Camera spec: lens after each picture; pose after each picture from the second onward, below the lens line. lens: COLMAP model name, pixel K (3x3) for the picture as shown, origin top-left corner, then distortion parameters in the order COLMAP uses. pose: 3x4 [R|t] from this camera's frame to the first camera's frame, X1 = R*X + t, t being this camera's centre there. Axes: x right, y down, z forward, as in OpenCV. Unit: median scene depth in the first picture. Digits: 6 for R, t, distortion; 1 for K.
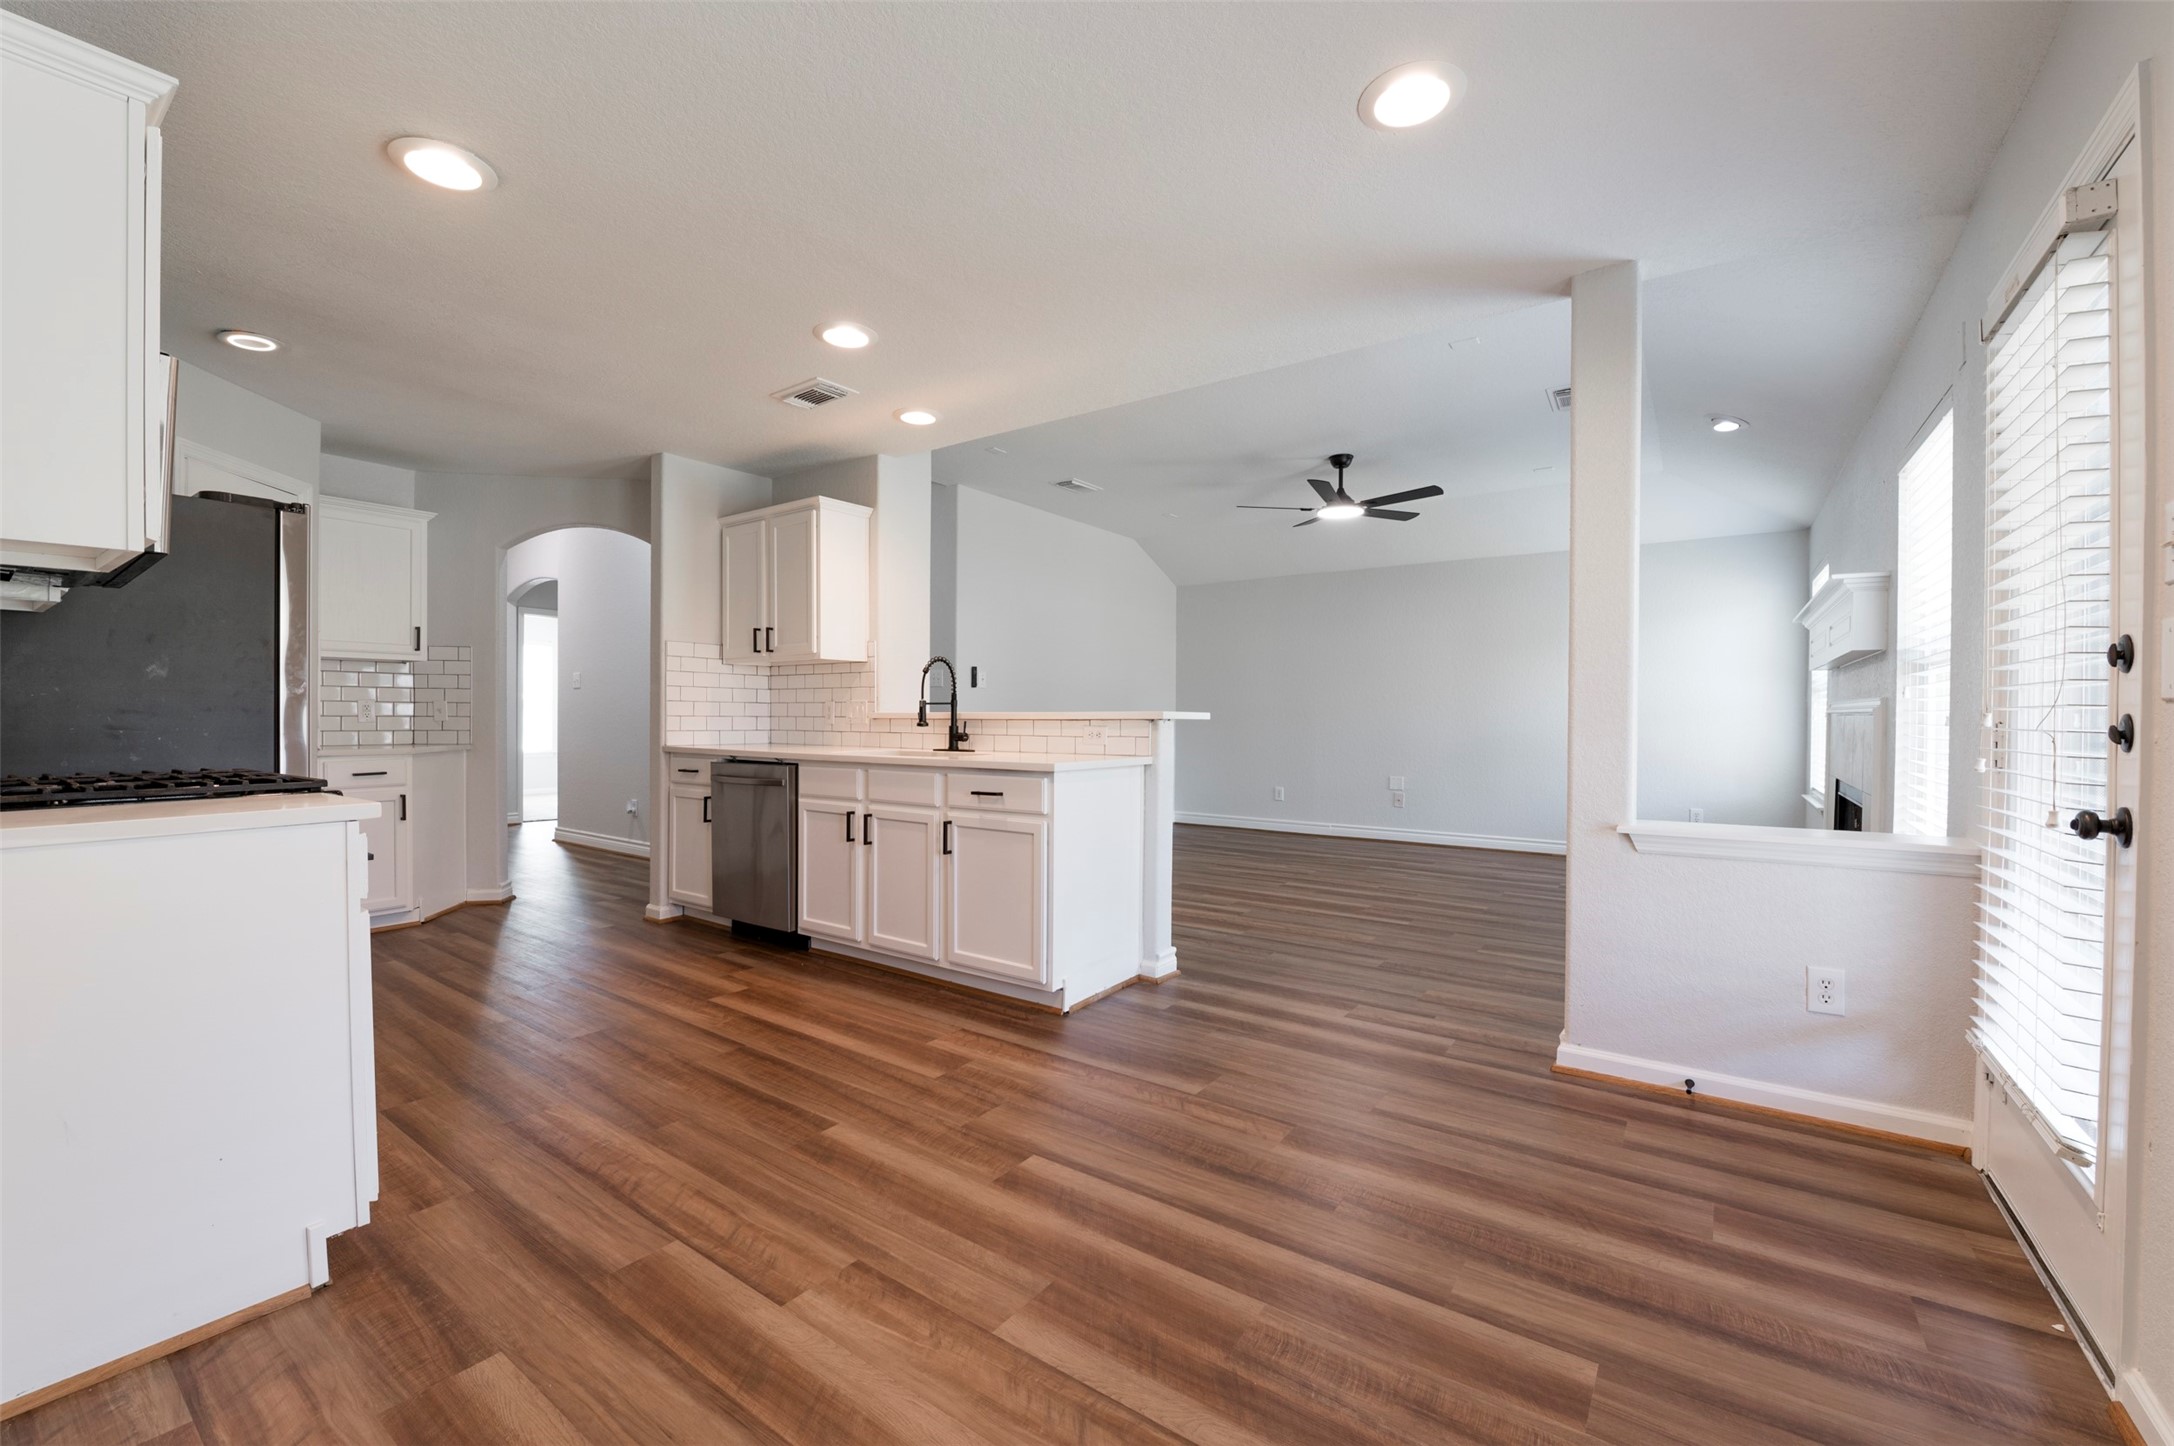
lens RADIAL K [[881.7, 0, 1087.0], [0, 881.7, 723.0], [0, 0, 1]] dist [-0.017312, -0.000594]
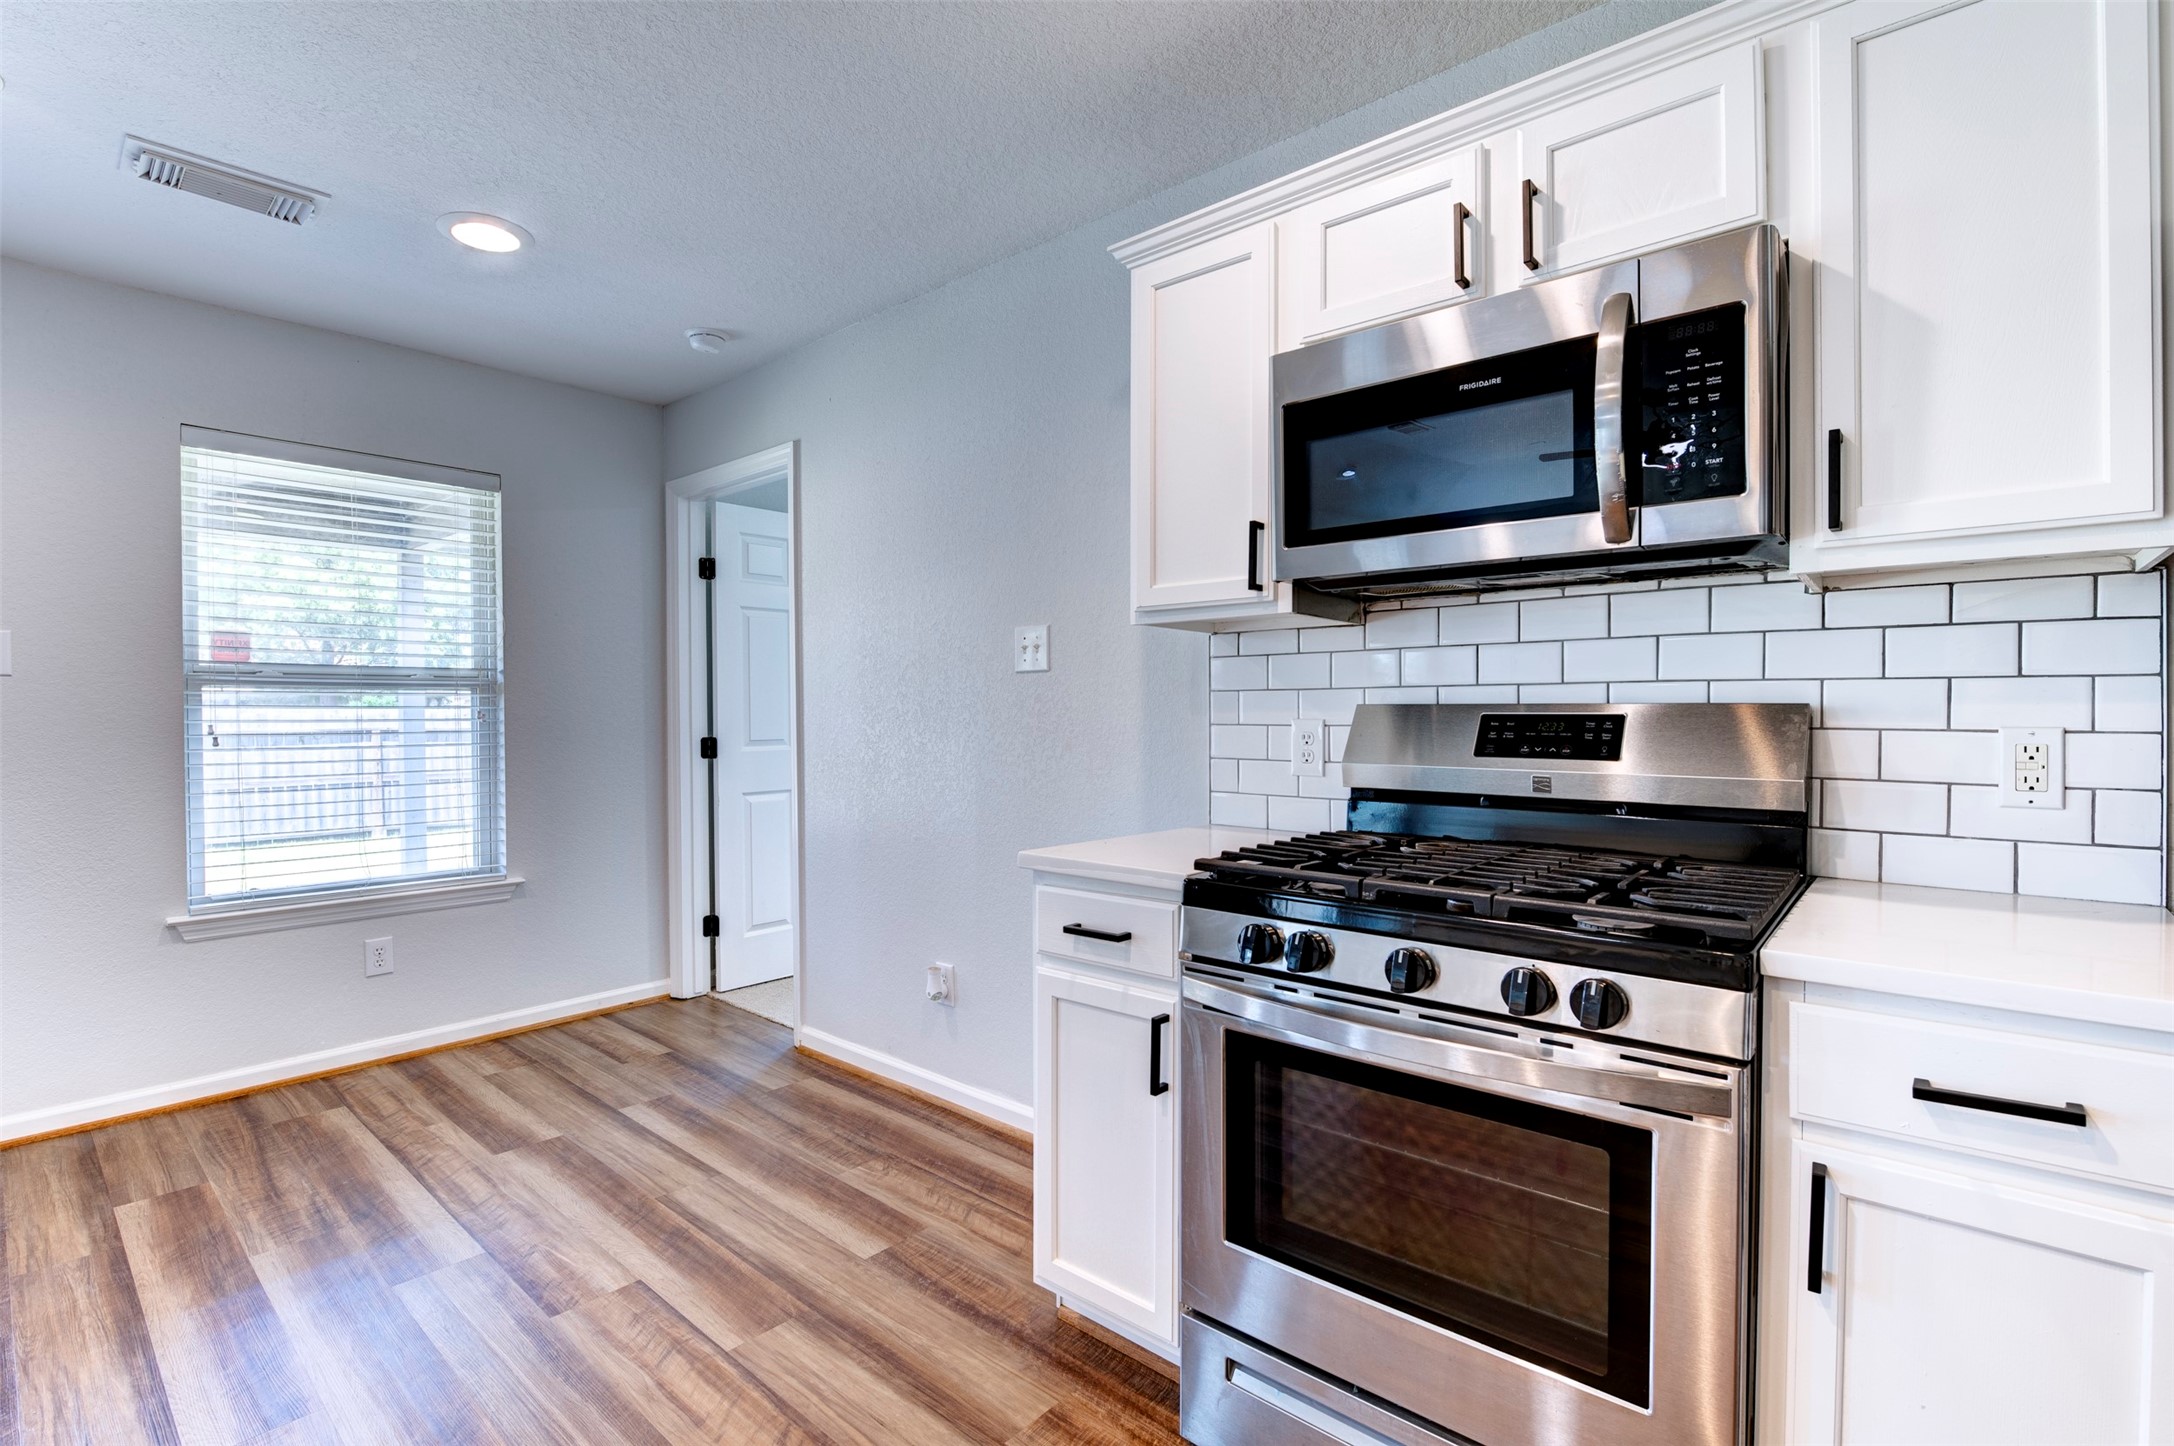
lens RADIAL K [[999.2, 0, 1086.9], [0, 999.2, 721.5], [0, 0, 1]] dist [-0.011398, -0.000463]
pose [[-0.995127, 0.001541, 0.098587, -0.450359], [0.003614, 0.999776, 0.020844, -0.033741], [-0.098533, 0.021098, -0.994910, 0.943237]]
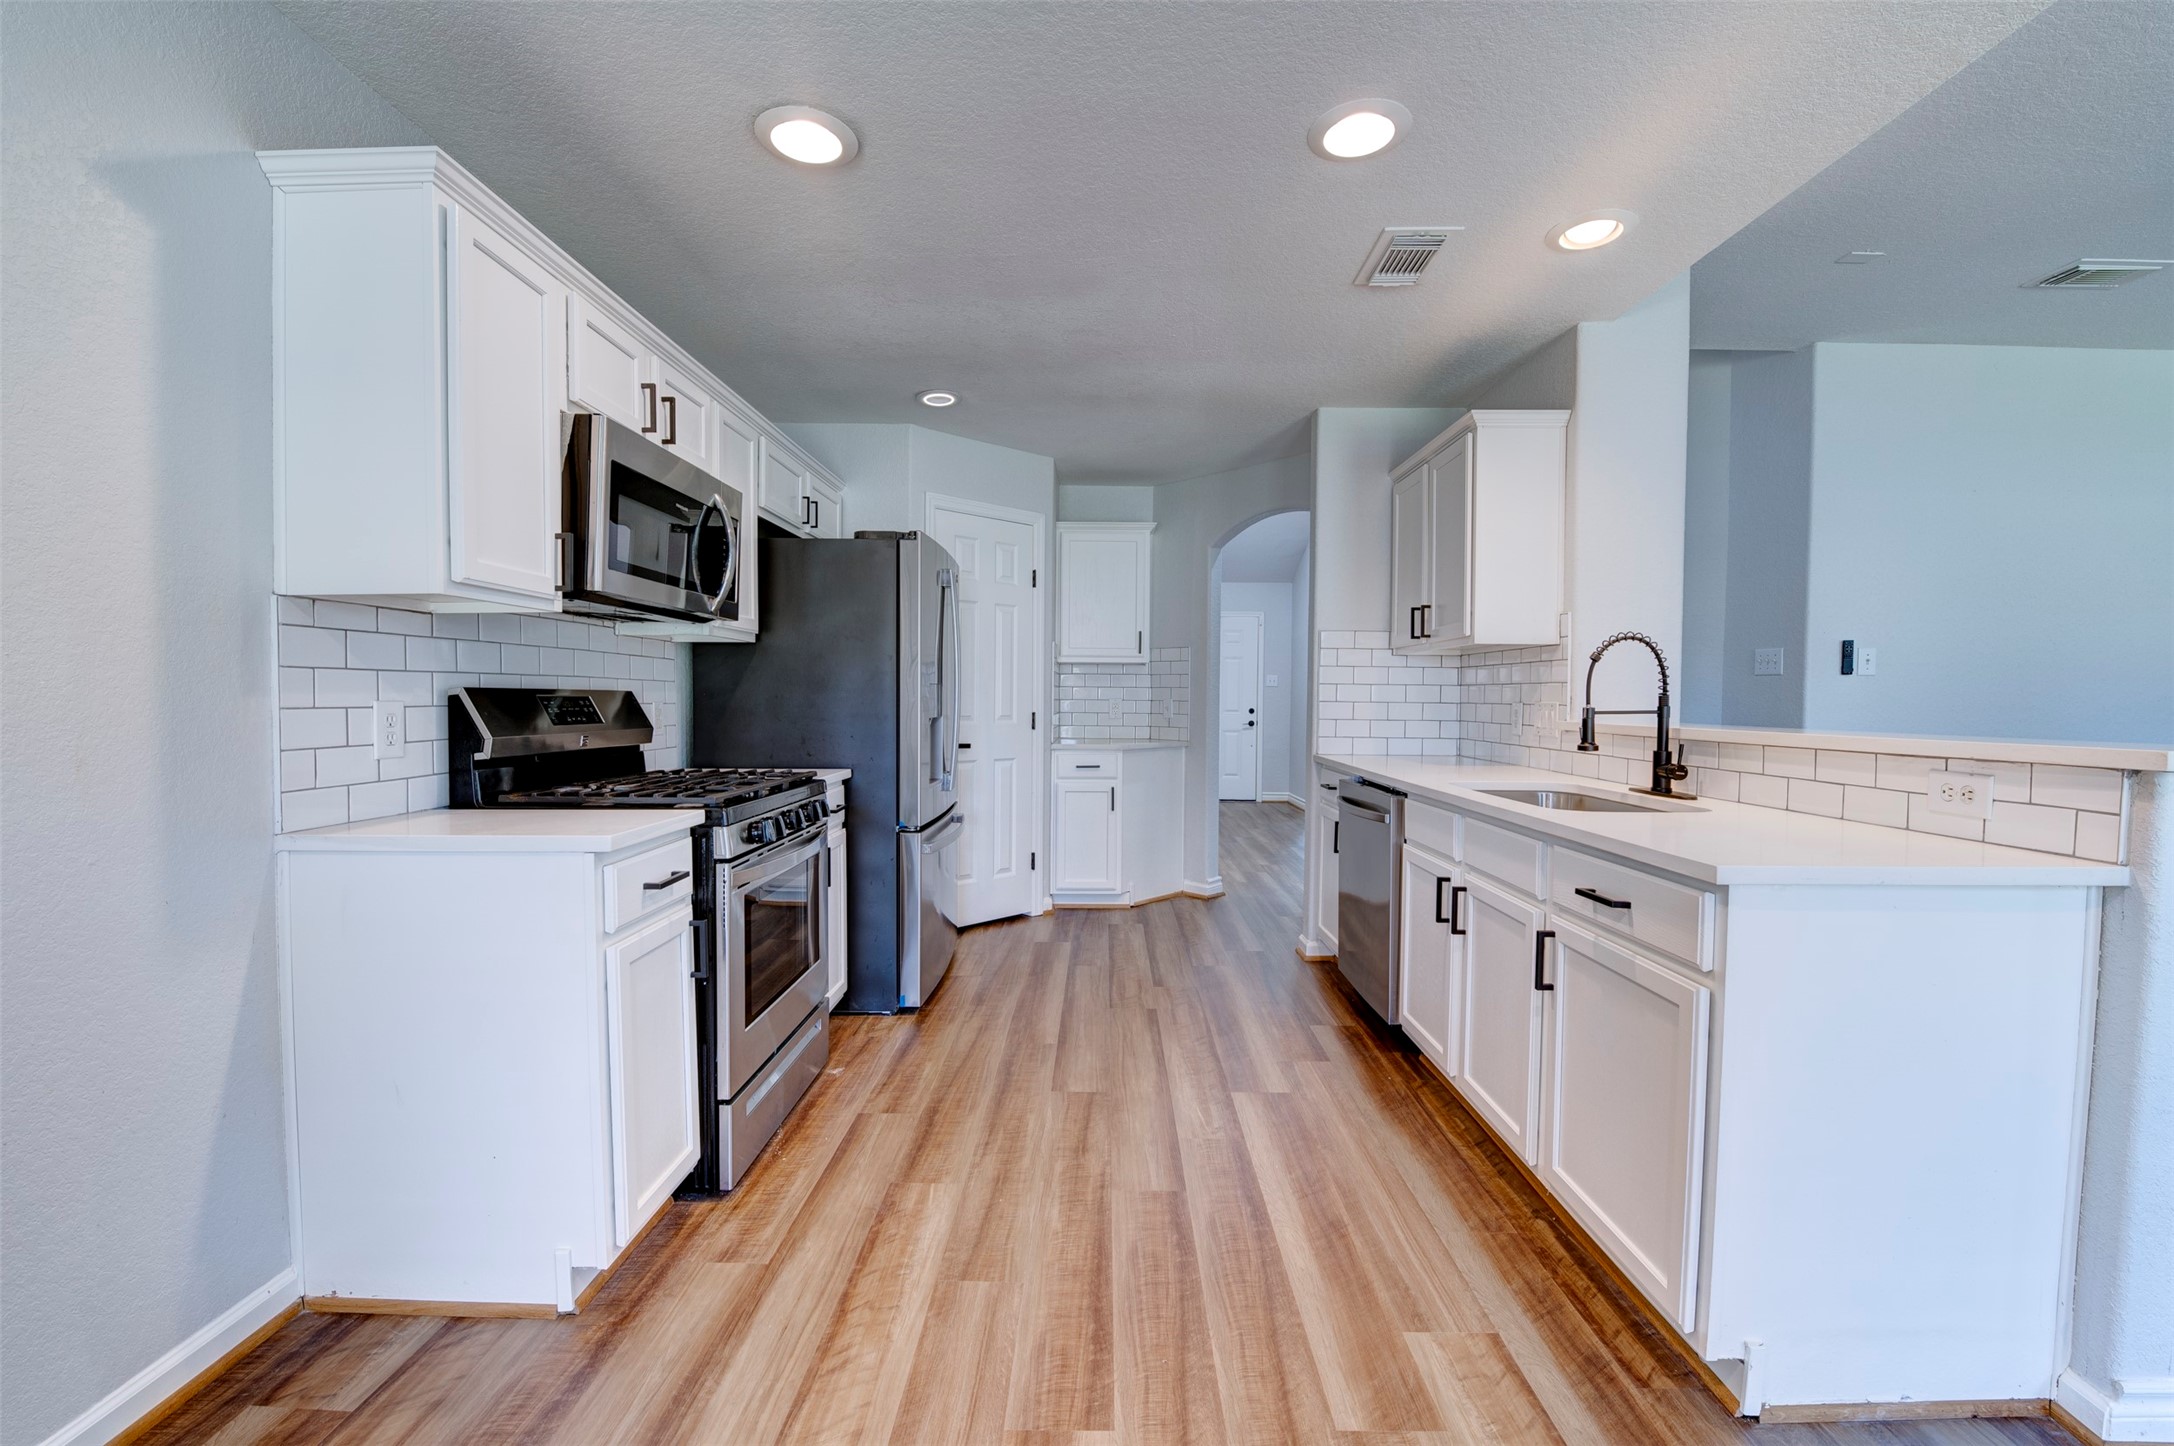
lens RADIAL K [[881.7, 0, 1087.0], [0, 881.7, 723.0], [0, 0, 1]] dist [-0.017312, -0.000594]
pose [[0.568479, 0.025363, -0.822307, 0.115370], [-0.011274, 0.999671, 0.023039, -0.026290], [0.822621, -0.003827, 0.568577, 0.401888]]
